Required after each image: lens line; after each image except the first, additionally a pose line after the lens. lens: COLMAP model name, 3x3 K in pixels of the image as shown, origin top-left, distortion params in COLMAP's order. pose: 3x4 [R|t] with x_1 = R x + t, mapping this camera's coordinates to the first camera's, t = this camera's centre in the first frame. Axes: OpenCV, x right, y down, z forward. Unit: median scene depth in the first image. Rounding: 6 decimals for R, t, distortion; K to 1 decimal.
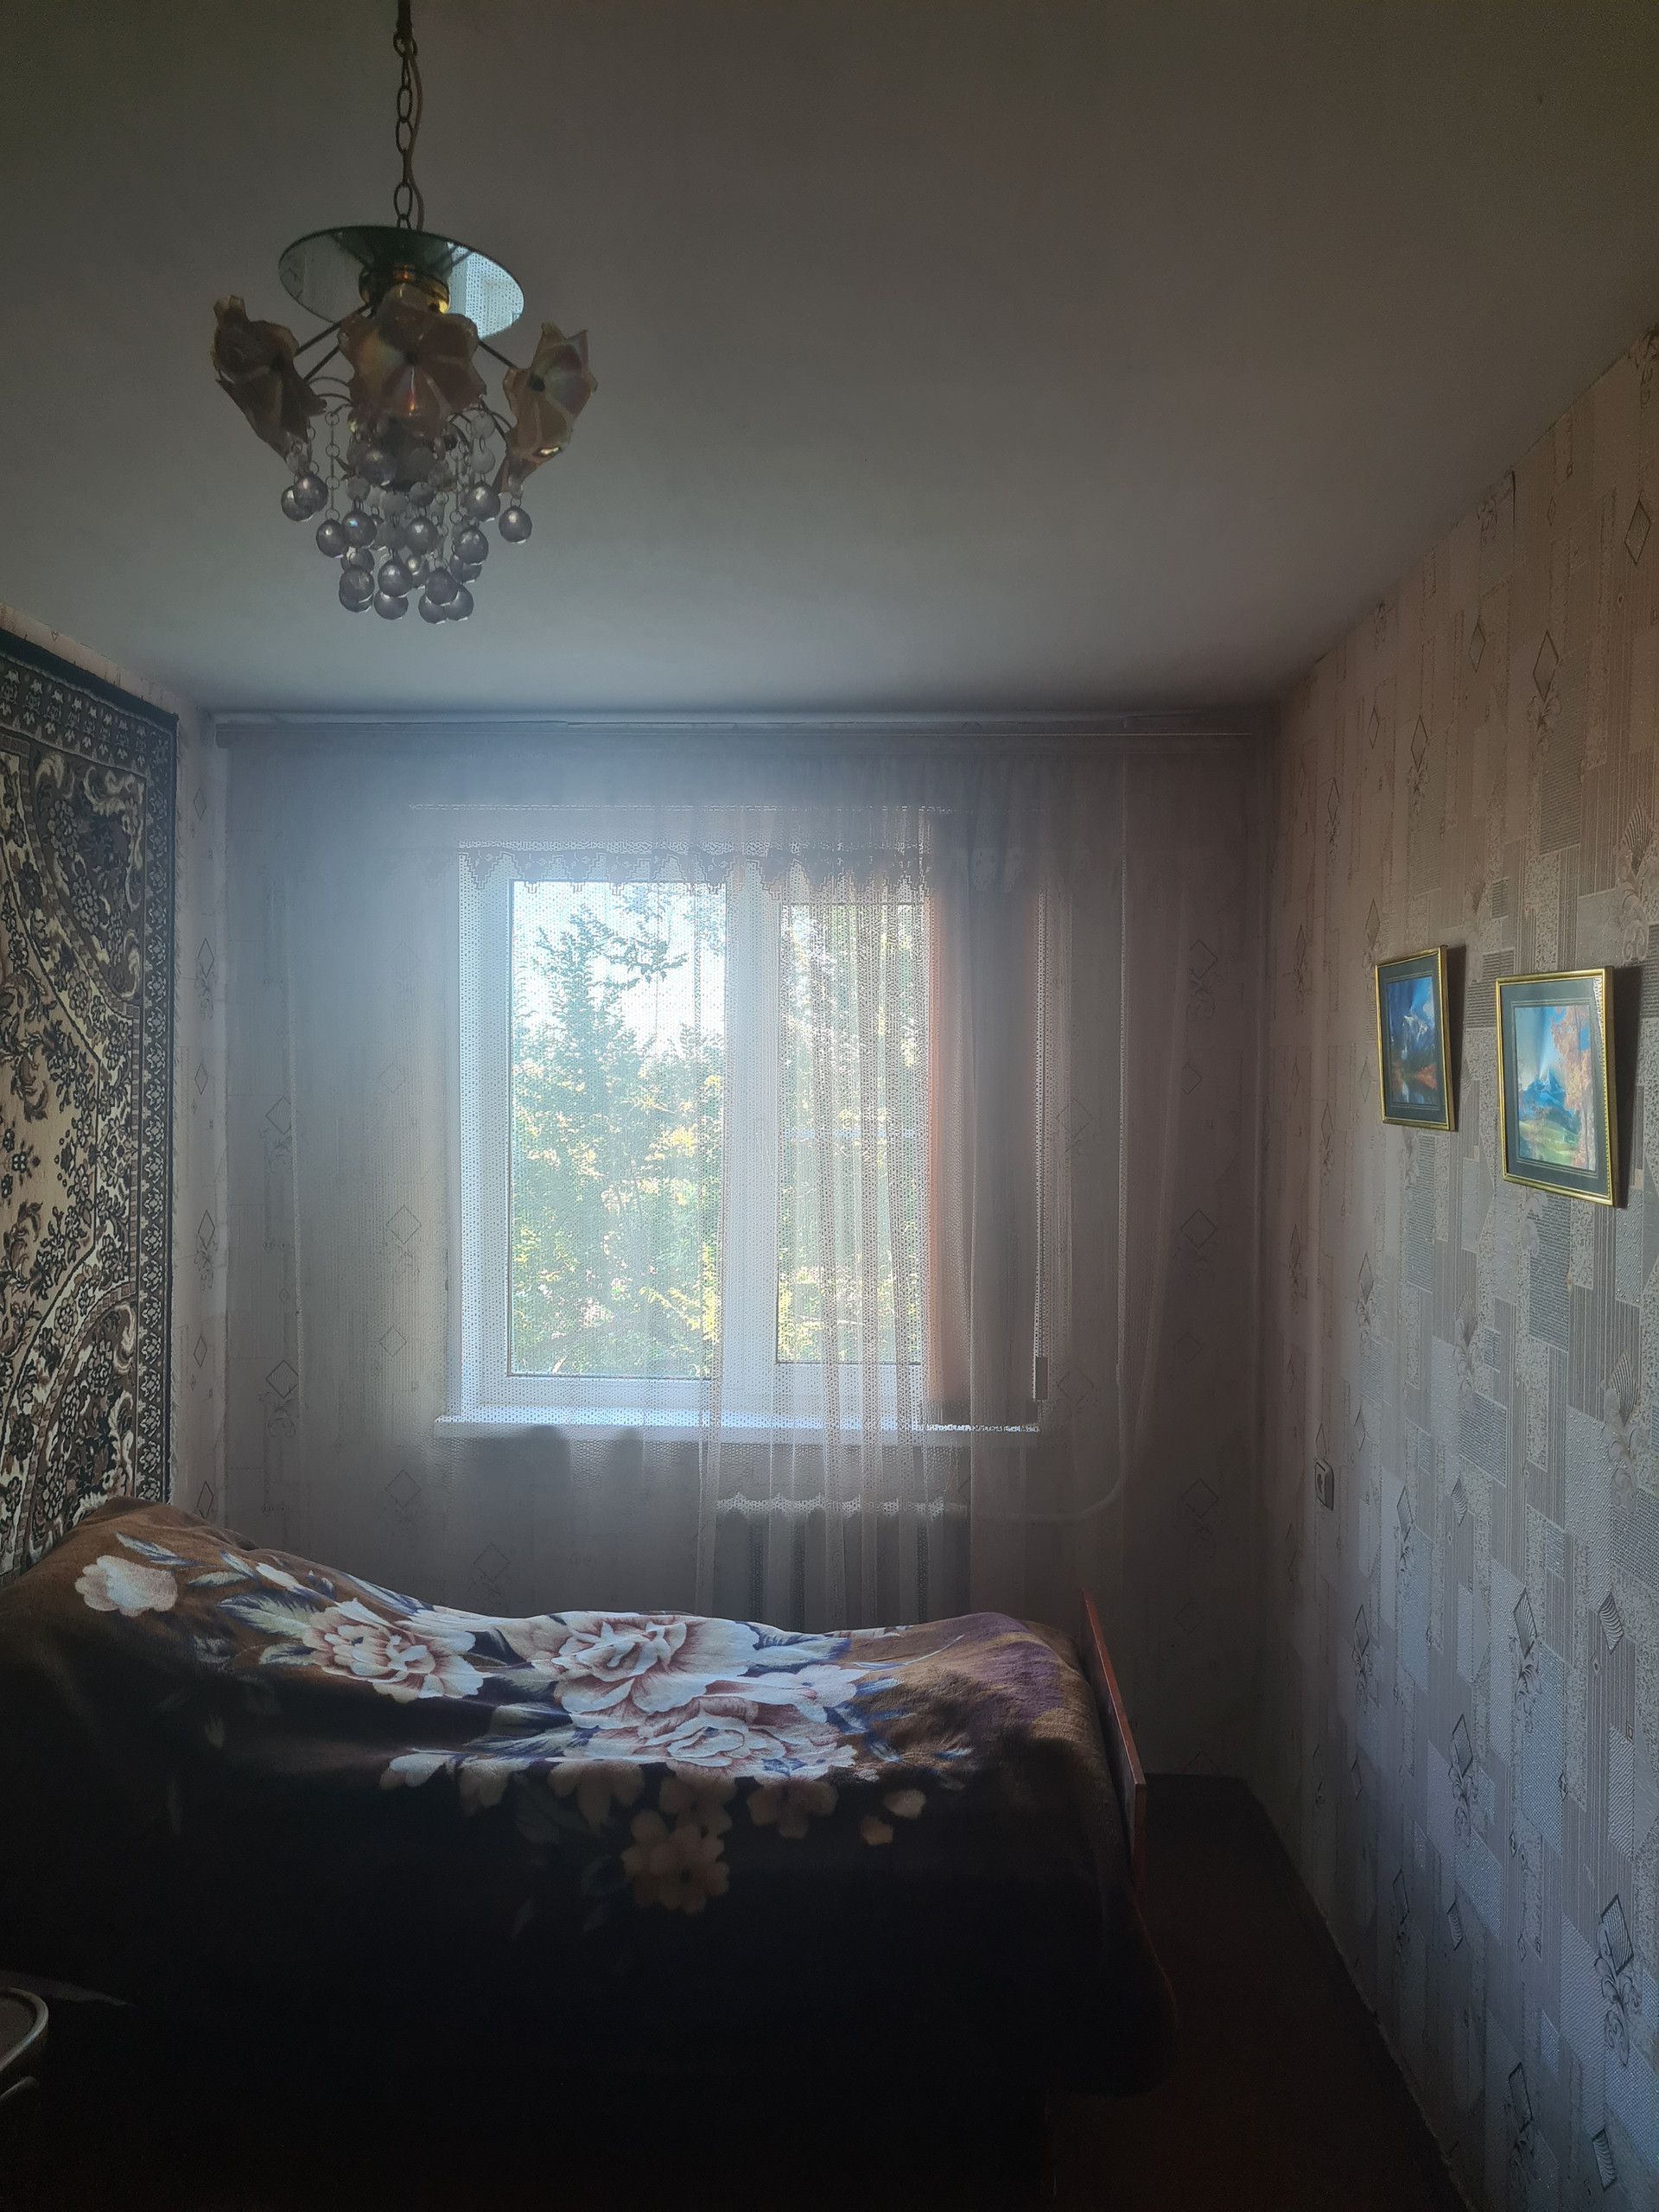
lens RADIAL K [[1697.7, 0, 829.5], [0, 1697.7, 1106.0], [0, 0, 1]] dist [0.050506, 0.000943]
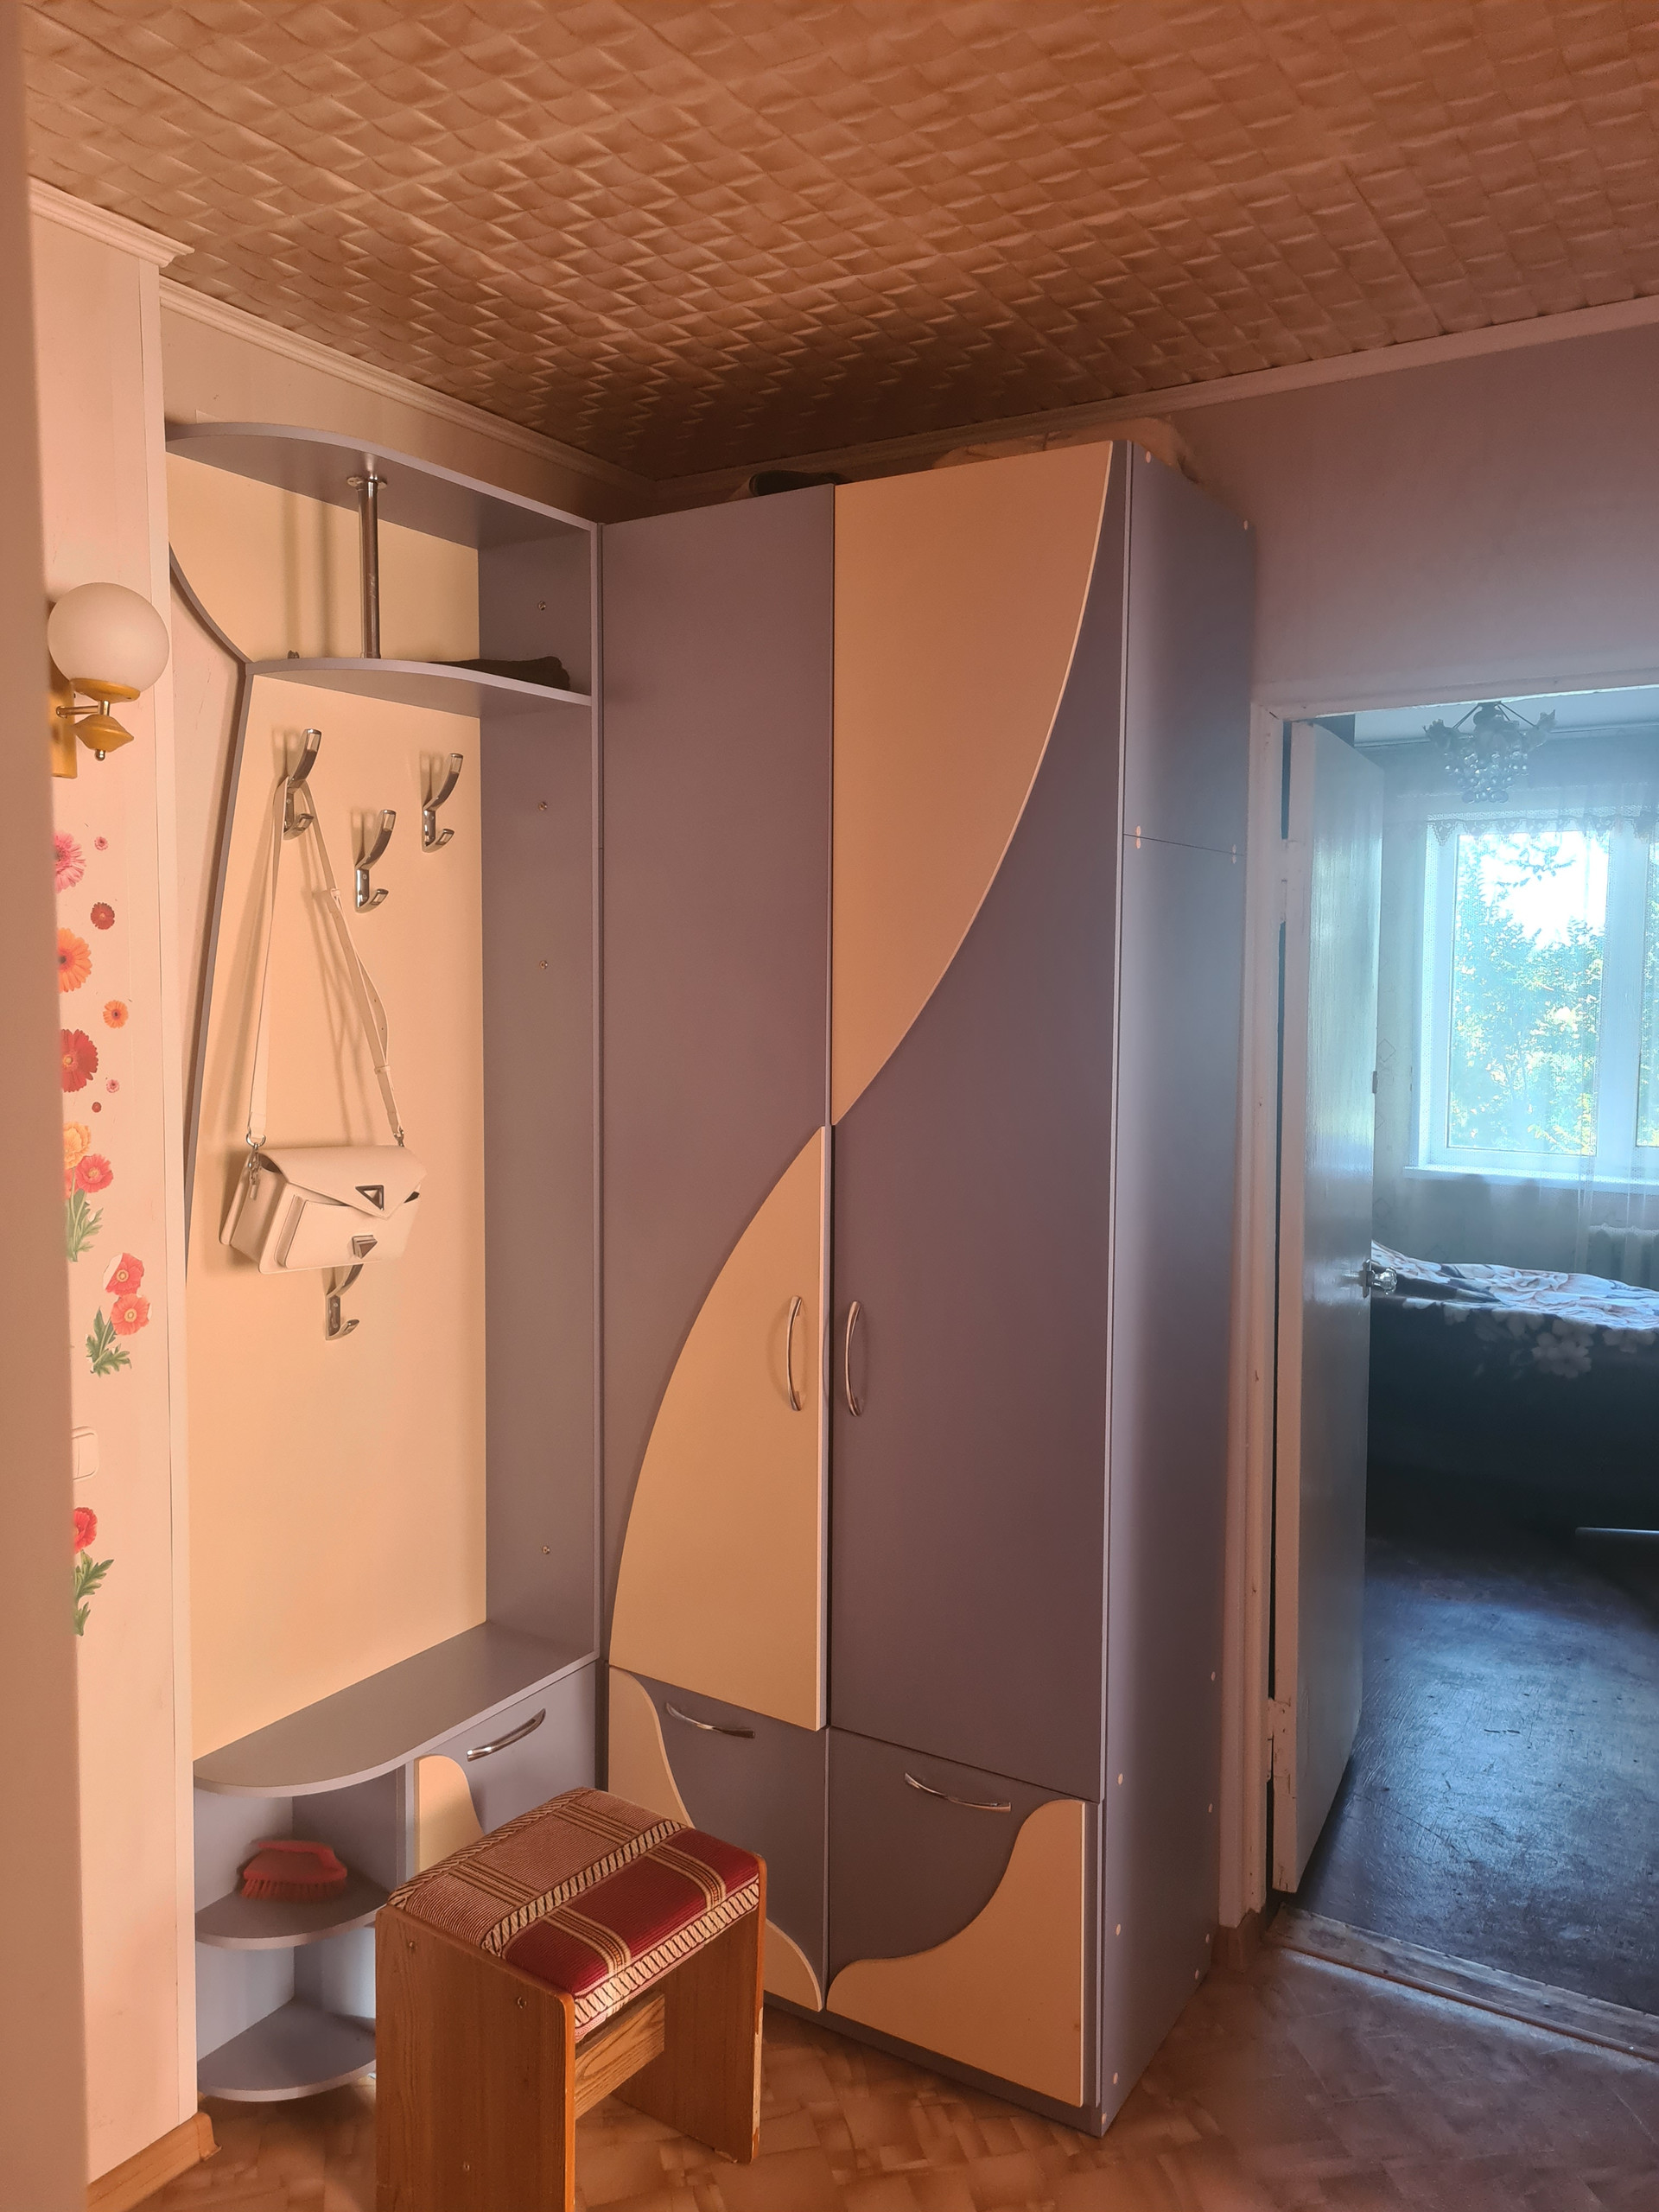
lens RADIAL K [[1697.7, 0, 829.5], [0, 1697.7, 1106.0], [0, 0, 1]] dist [0.050506, 0.000943]
pose [[0.882413, 0.031361, -0.469430, 0.056184], [-0.001293, 0.997934, 0.064238, 0.018251], [0.470475, -0.056077, 0.880630, -0.742686]]
